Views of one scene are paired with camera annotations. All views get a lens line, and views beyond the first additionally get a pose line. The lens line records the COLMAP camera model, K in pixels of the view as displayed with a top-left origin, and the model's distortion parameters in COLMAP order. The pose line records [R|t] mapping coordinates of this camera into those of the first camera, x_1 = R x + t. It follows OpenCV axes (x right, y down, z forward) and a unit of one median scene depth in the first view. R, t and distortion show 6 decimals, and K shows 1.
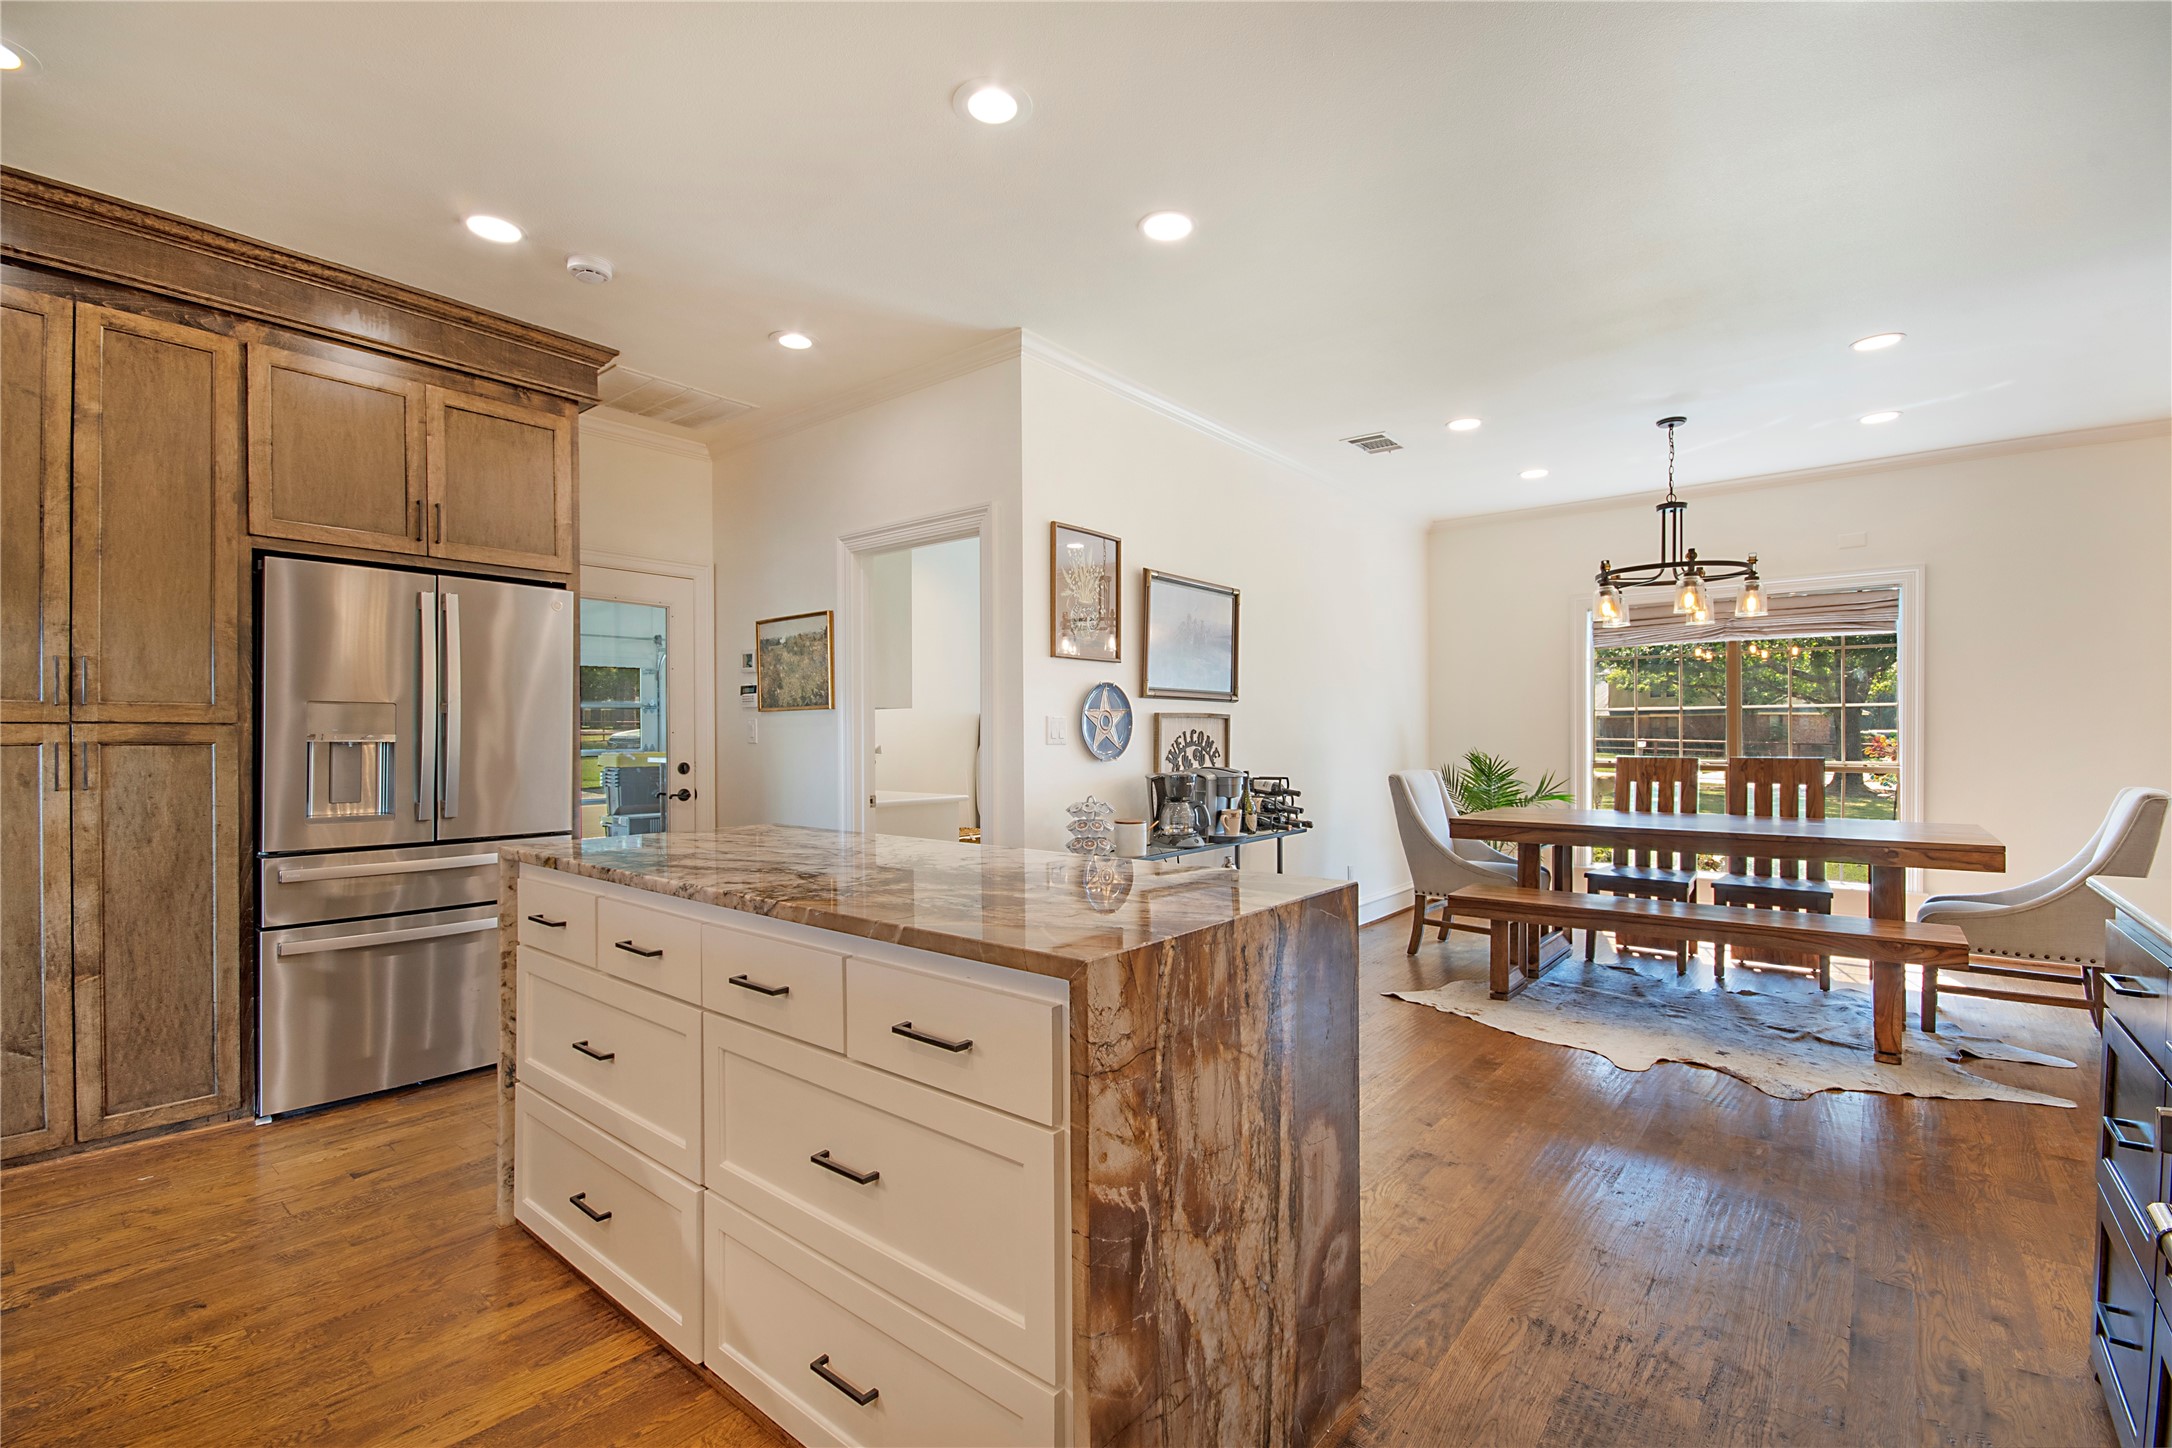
lens RADIAL K [[955.2, 0, 1118.0], [0, 955.2, 729.0], [0, 0, 1]] dist [0.000922, -0.007470]
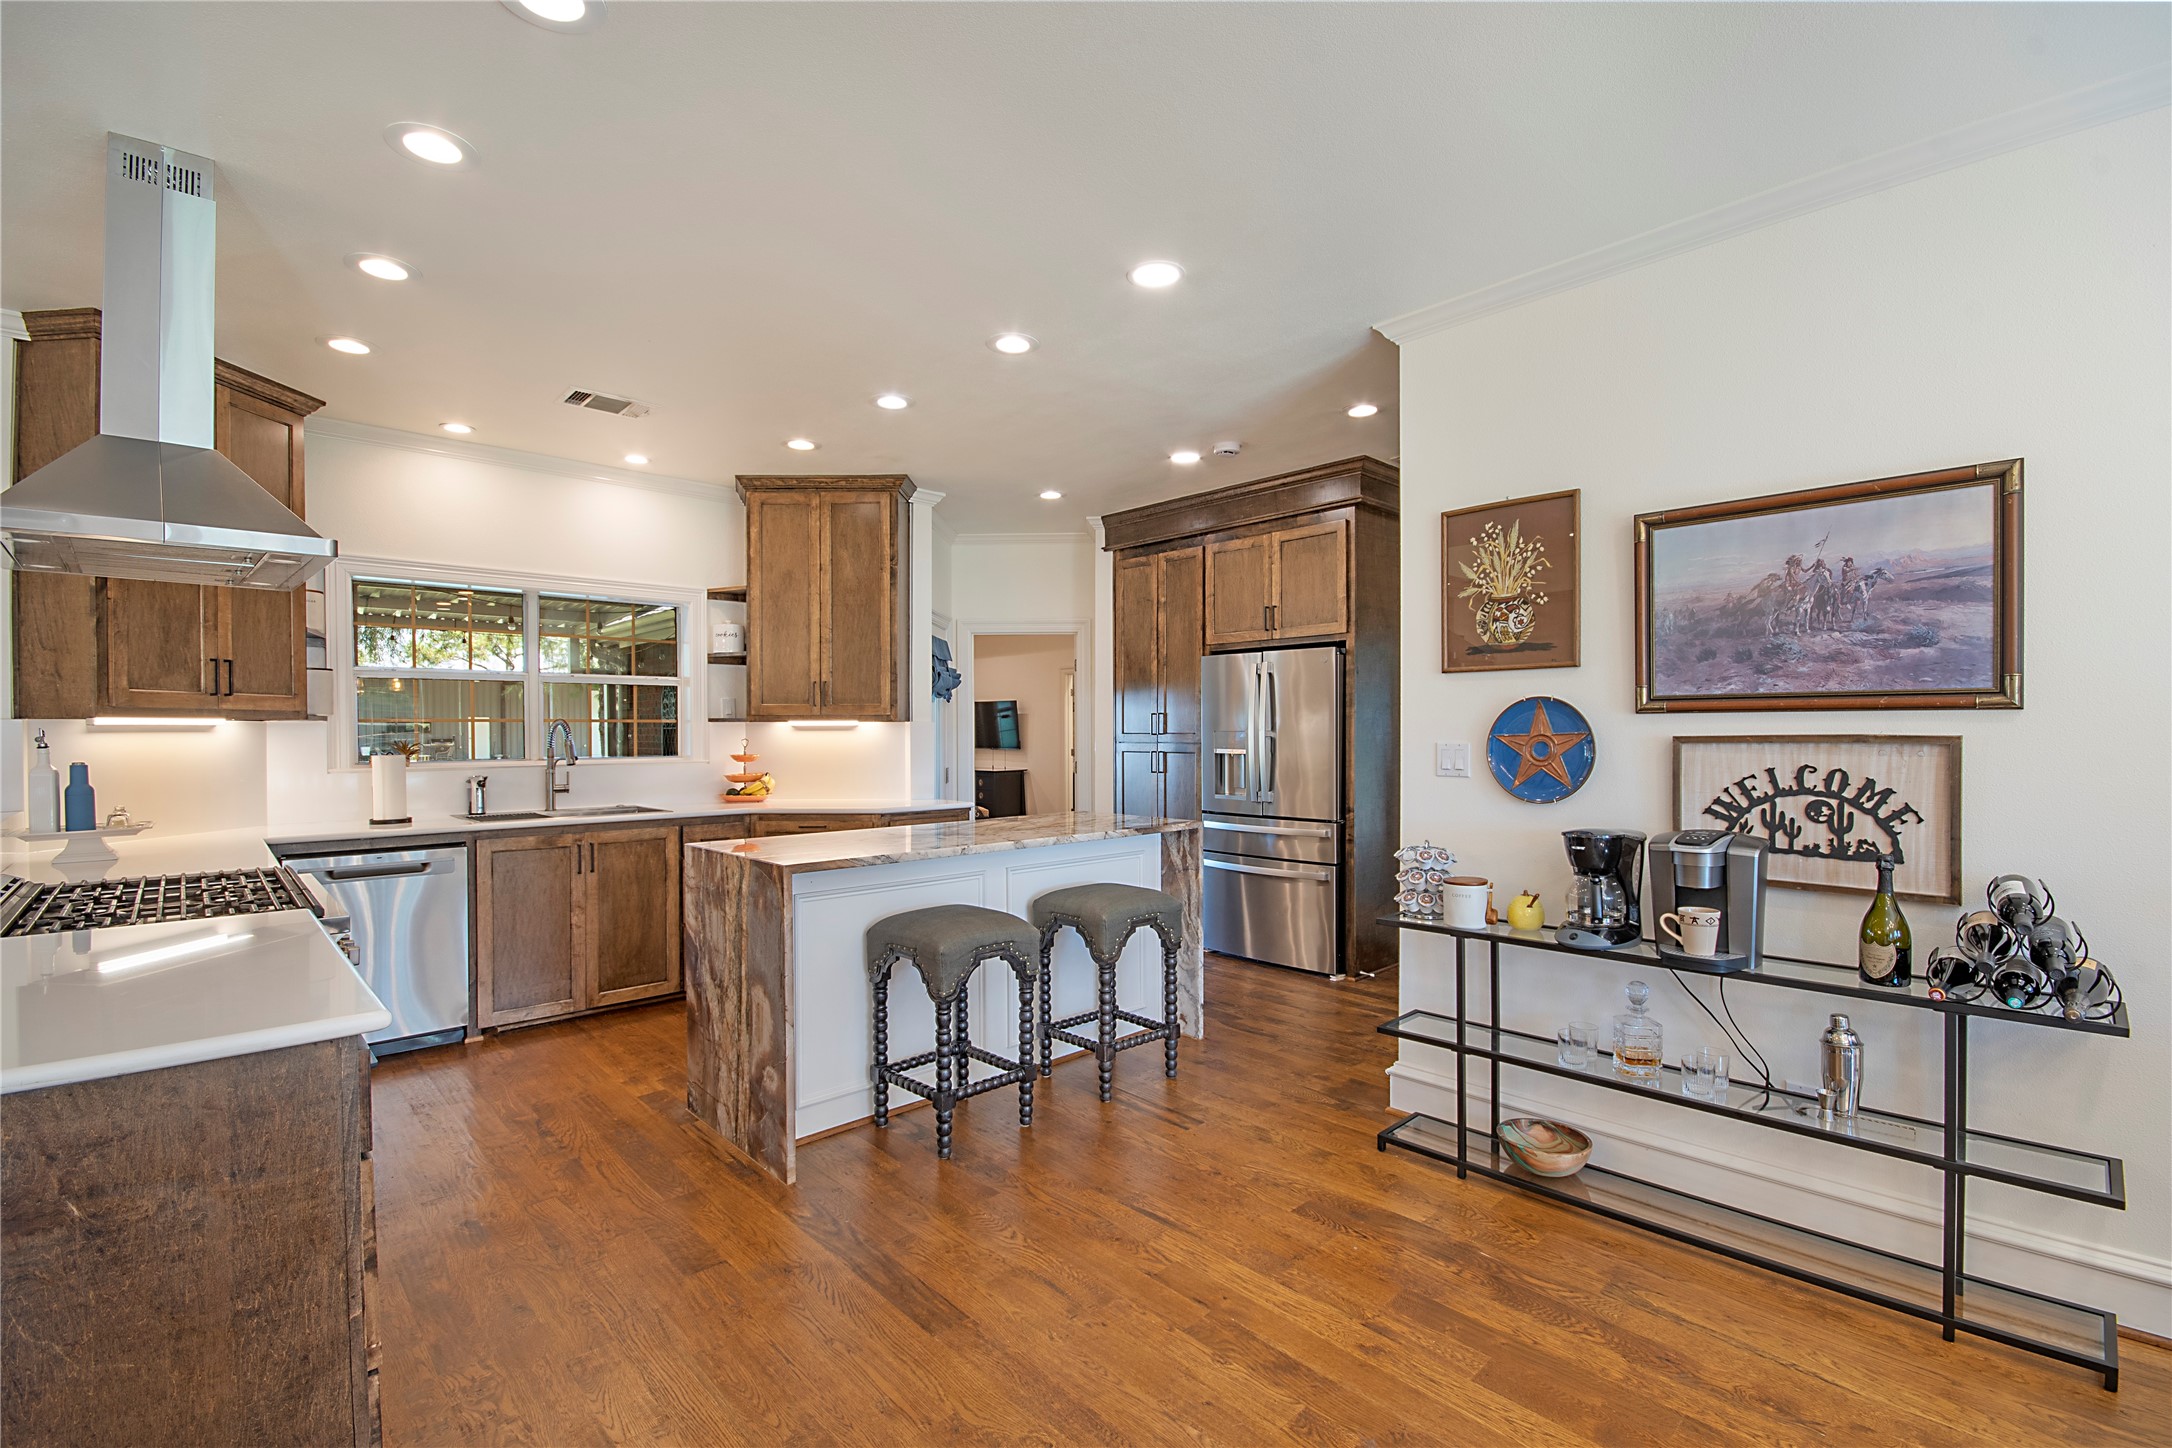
lens RADIAL K [[962.2, 0, 1072.4], [0, 962.2, 735.3], [0, 0, 1]] dist [0.005399, -0.003400]
pose [[-0.153232, 0.004935, -0.988178, 0.716188], [0.006698, 0.999970, 0.003955, -0.022570], [0.988168, -0.006013, -0.153260, 0.703400]]
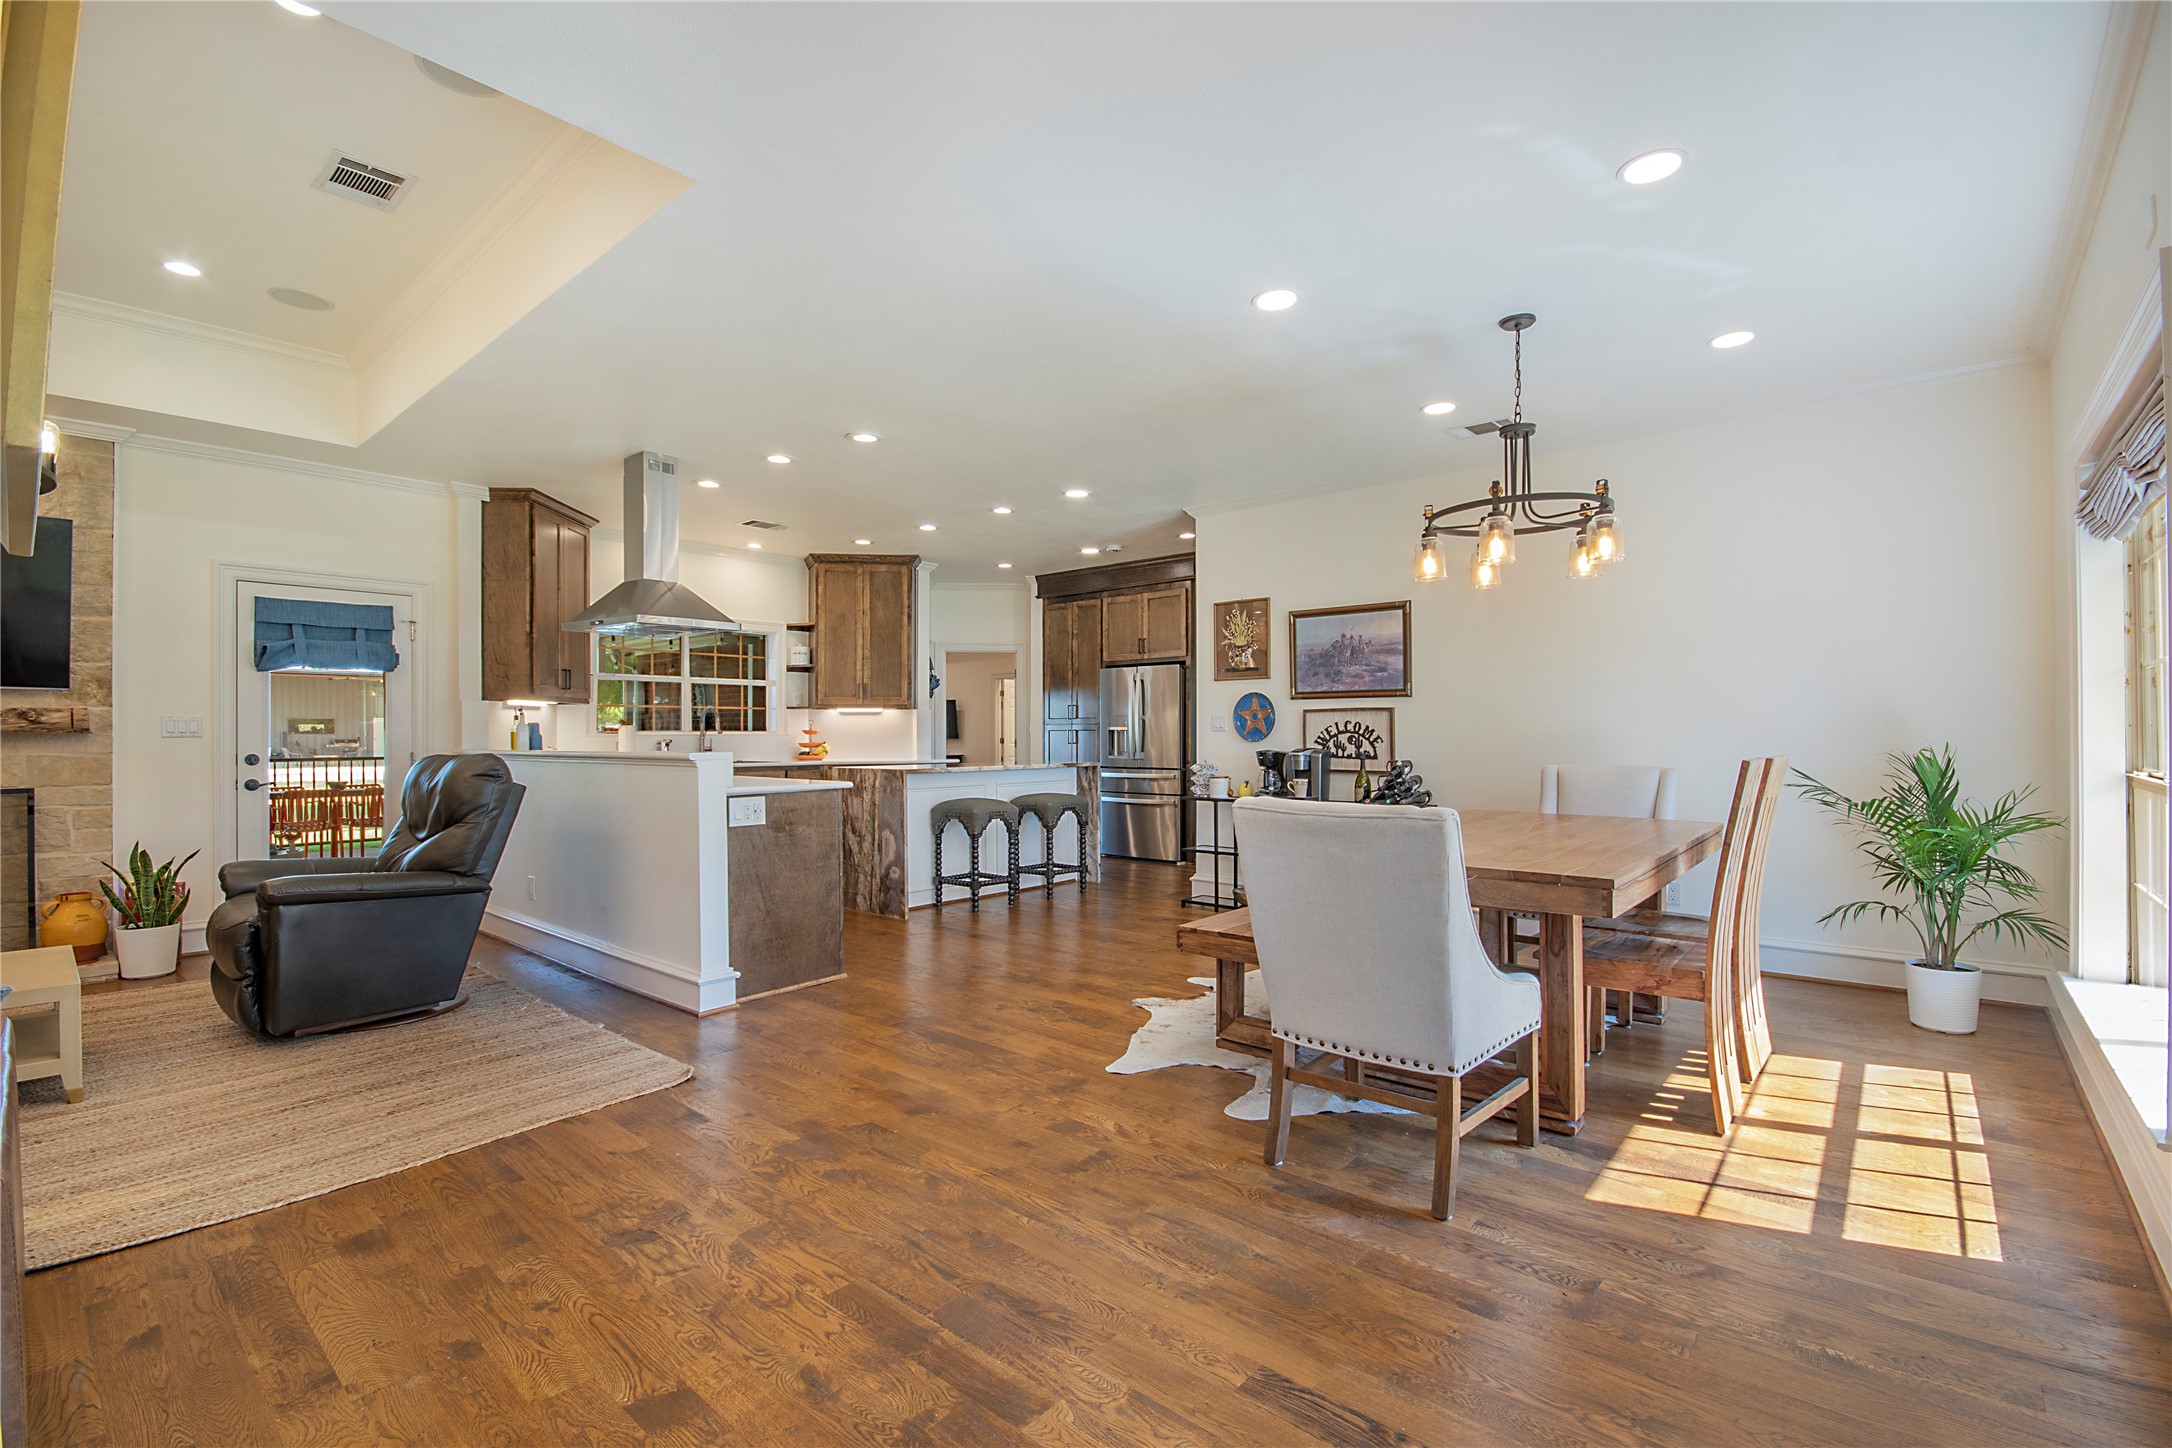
lens RADIAL K [[962.2, 0, 1072.4], [0, 962.2, 735.3], [0, 0, 1]] dist [0.005399, -0.003400]
pose [[-0.053988, 0.001435, -0.998541, 1.474565], [0.006487, 0.999978, 0.001087, 0.017254], [0.998521, -0.006419, -0.053996, 0.728434]]
